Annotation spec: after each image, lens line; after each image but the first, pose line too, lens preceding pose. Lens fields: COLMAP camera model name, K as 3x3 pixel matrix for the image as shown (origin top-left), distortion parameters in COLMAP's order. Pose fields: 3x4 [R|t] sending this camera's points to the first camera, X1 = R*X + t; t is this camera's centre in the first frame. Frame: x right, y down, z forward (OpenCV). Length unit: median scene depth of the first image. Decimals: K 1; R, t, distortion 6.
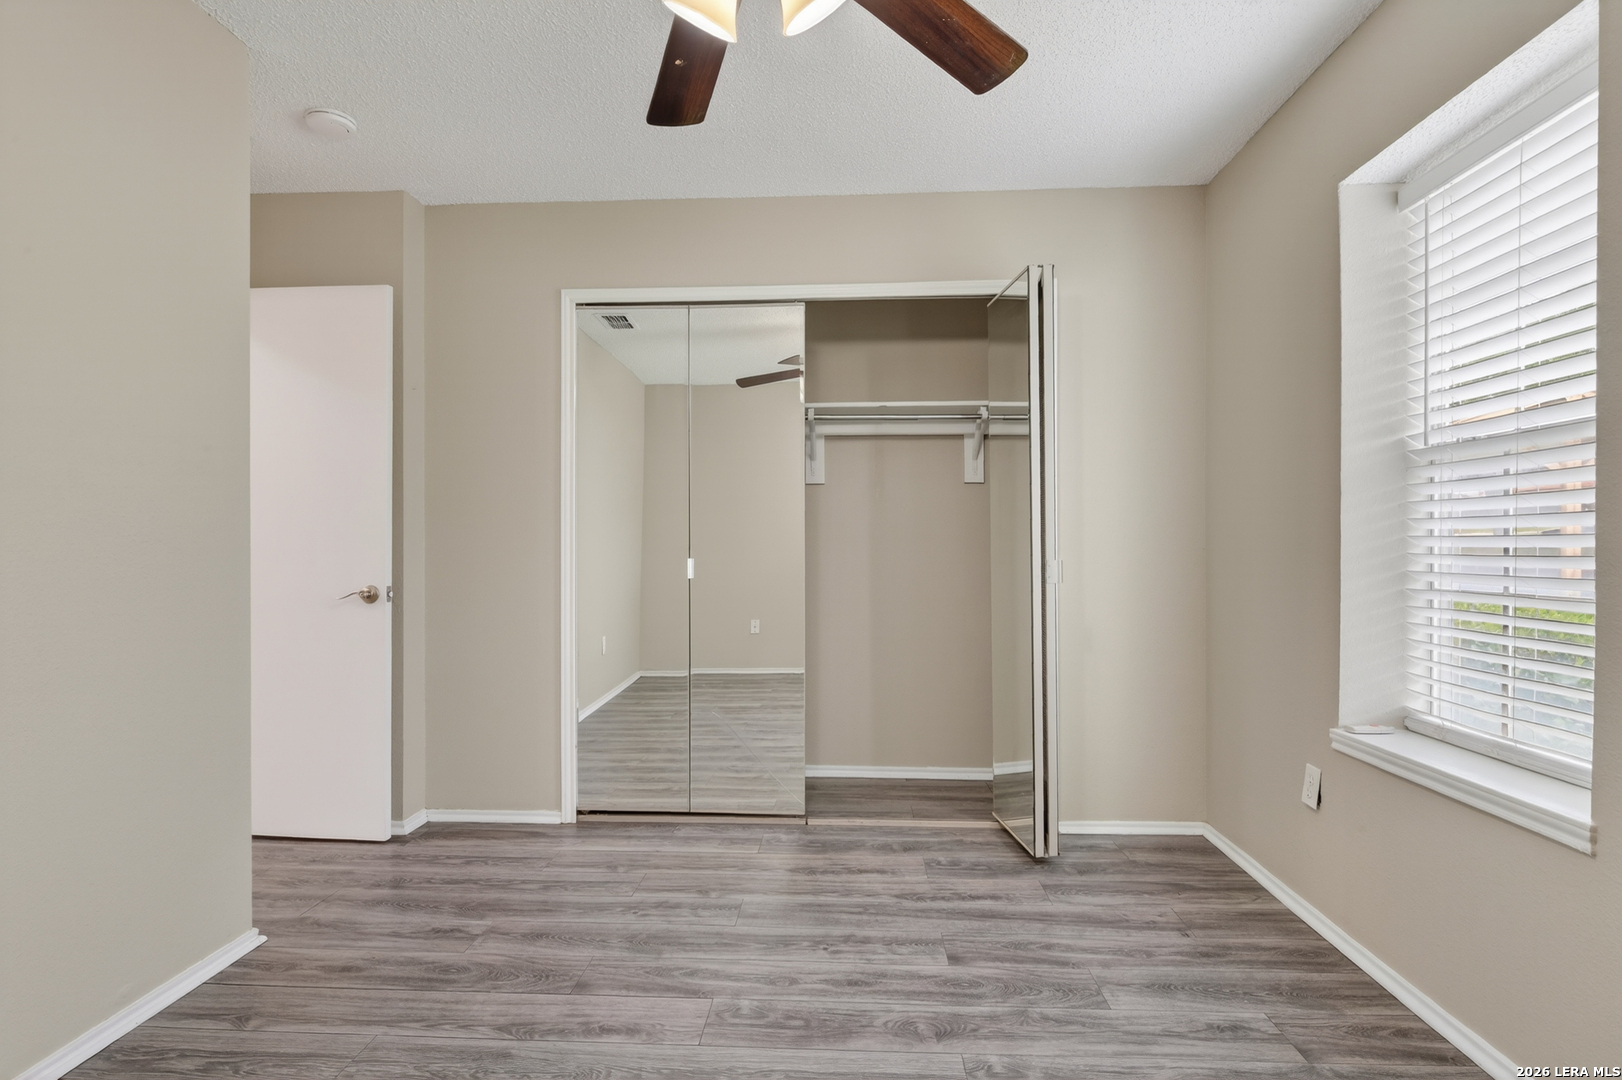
lens RADIAL K [[826.6, 0, 811.0], [0, 826.6, 544.0], [0, 0, 1]] dist [-0.008023, -0.003062]
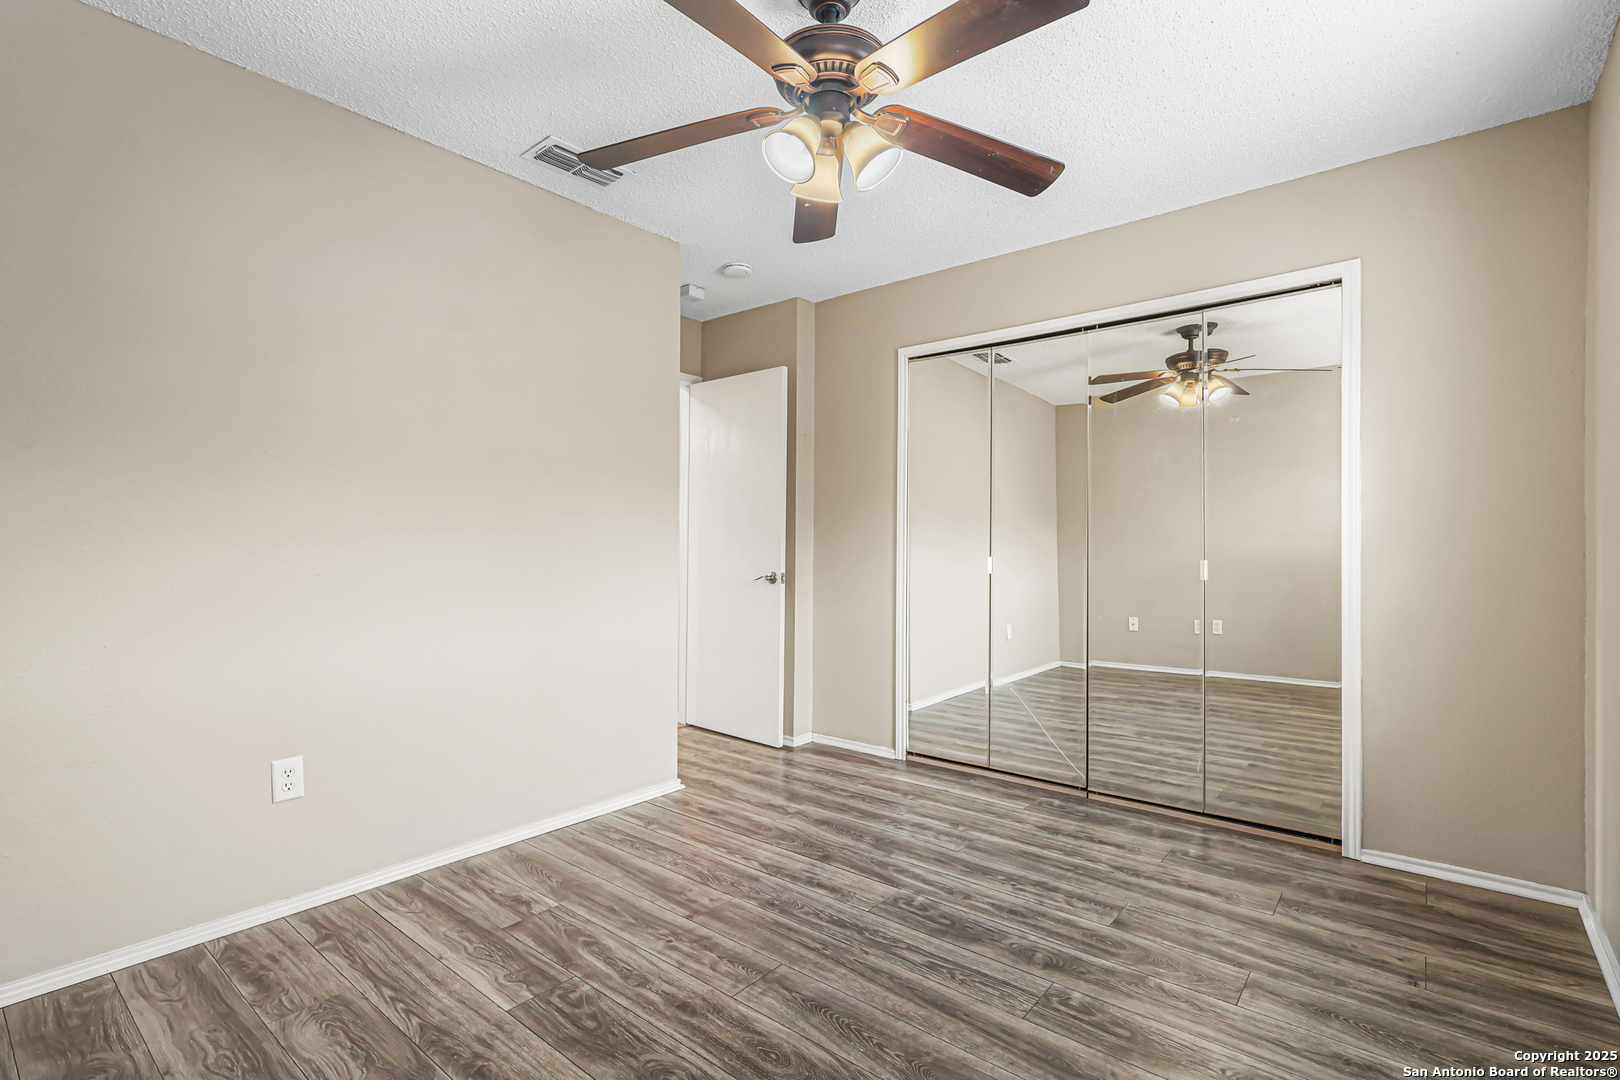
lens RADIAL K [[749.6, 0, 811.1], [0, 749.6, 539.8], [0, 0, 1]] dist [-0.009205, 0.003538]
pose [[0.805439, 0.000965, -0.592678, 0.374782], [-0.005248, 0.999971, -0.005504, 0.000127], [0.592656, 0.007543, 0.805421, -0.041472]]
